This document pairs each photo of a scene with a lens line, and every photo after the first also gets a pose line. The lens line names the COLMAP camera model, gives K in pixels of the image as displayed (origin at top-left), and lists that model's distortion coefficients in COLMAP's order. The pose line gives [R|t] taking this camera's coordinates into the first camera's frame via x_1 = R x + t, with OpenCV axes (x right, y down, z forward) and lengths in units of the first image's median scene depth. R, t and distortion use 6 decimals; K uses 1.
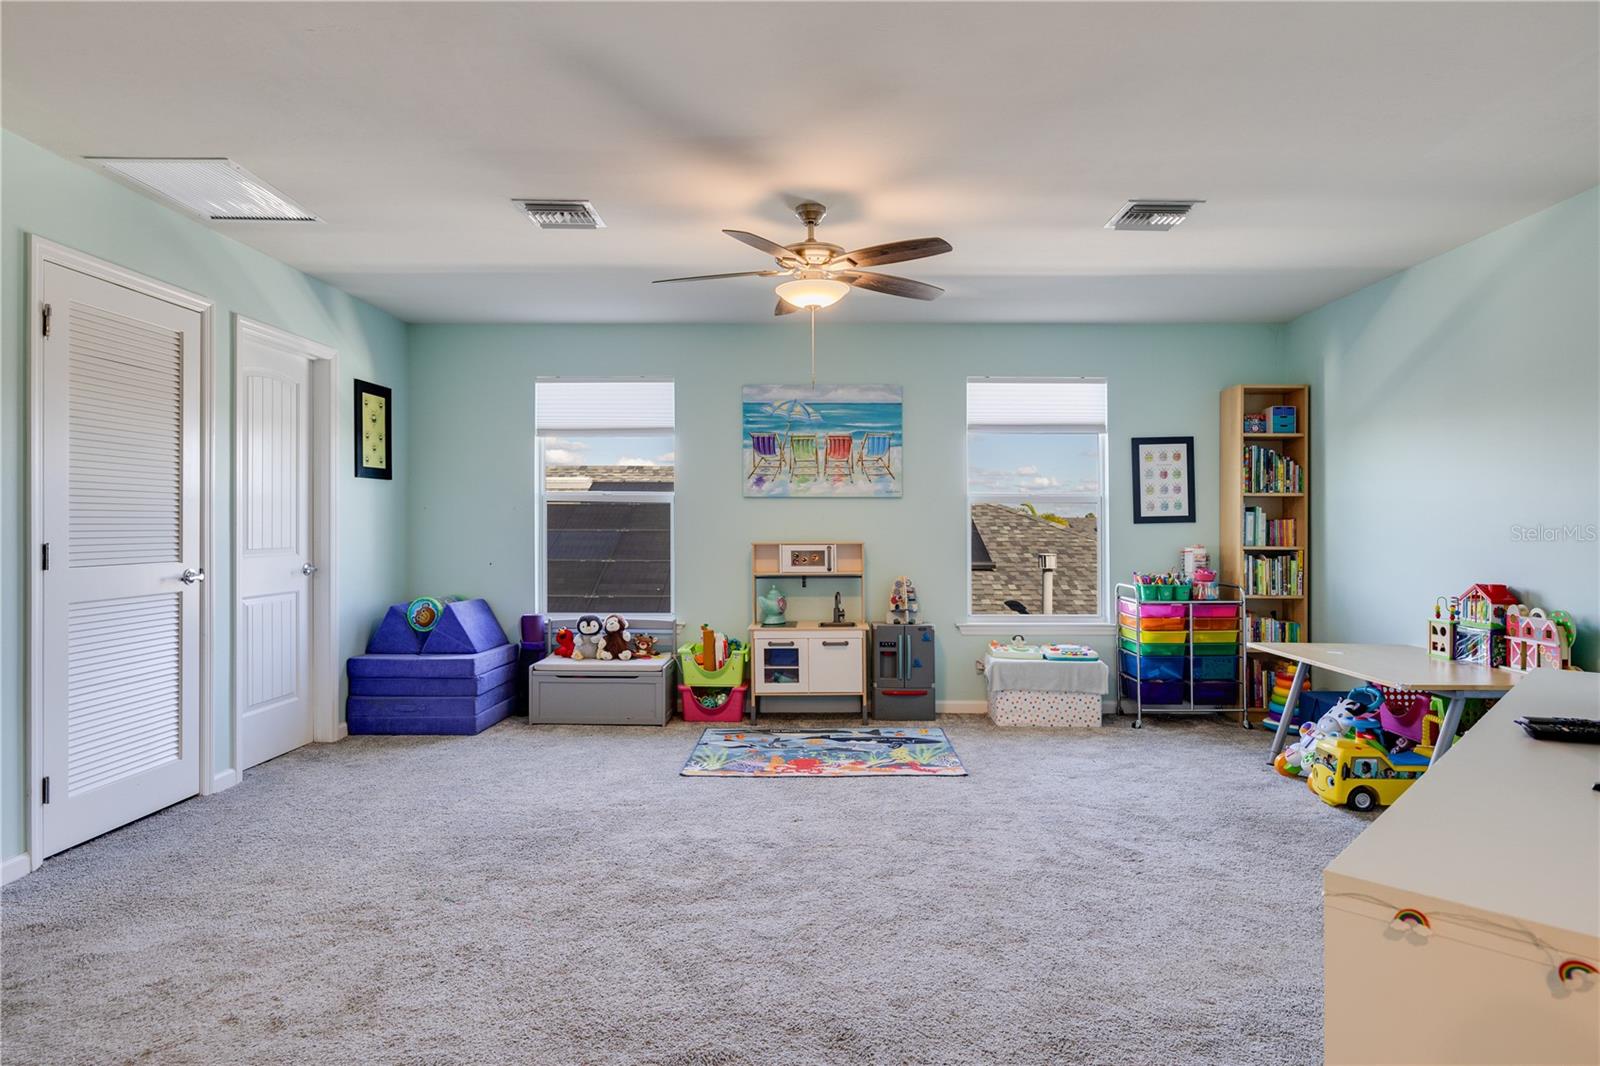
lens RADIAL K [[902.5, 0, 800.4], [0, 902.5, 523.7], [0, 0, 1]] dist [0.001659, 0.000173]
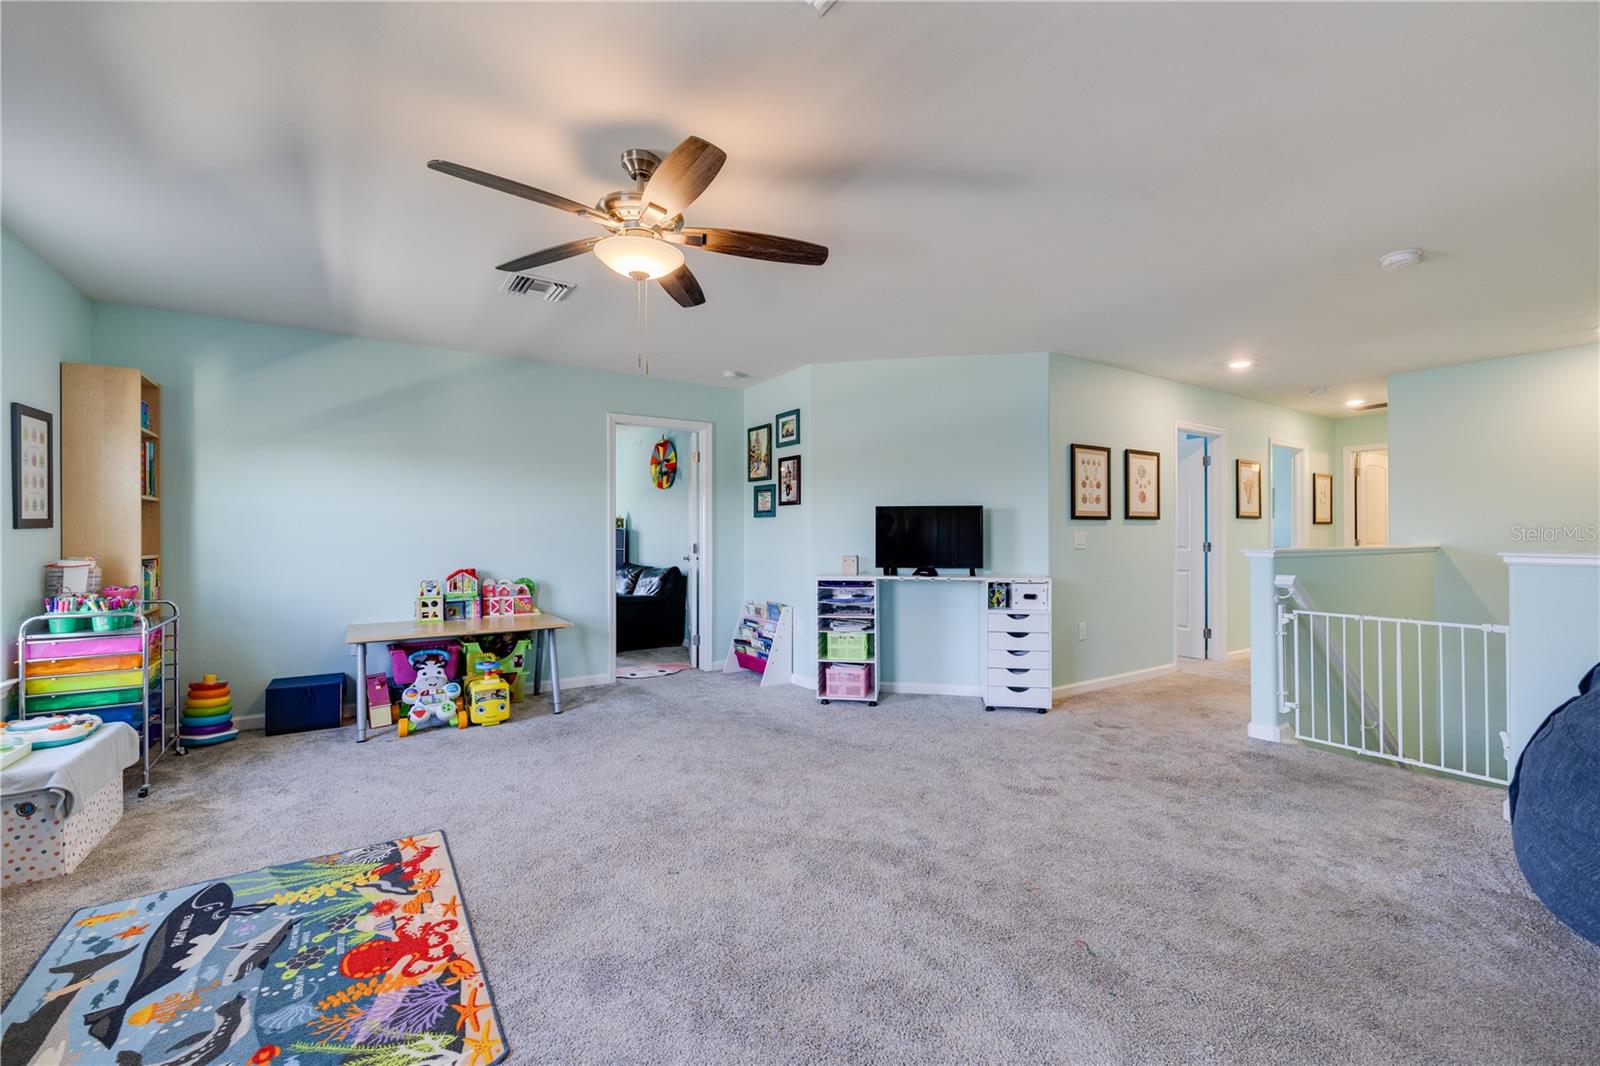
lens RADIAL K [[665.2, 0, 799.0], [0, 665.2, 531.8], [0, 0, 1]] dist [-0.000057, -0.000001]
pose [[-0.563199, 0.002714, 0.826317, -0.536909], [0.003669, 0.999993, -0.000784, 0.003781], [-0.826313, 0.002590, -0.563205, 1.128572]]
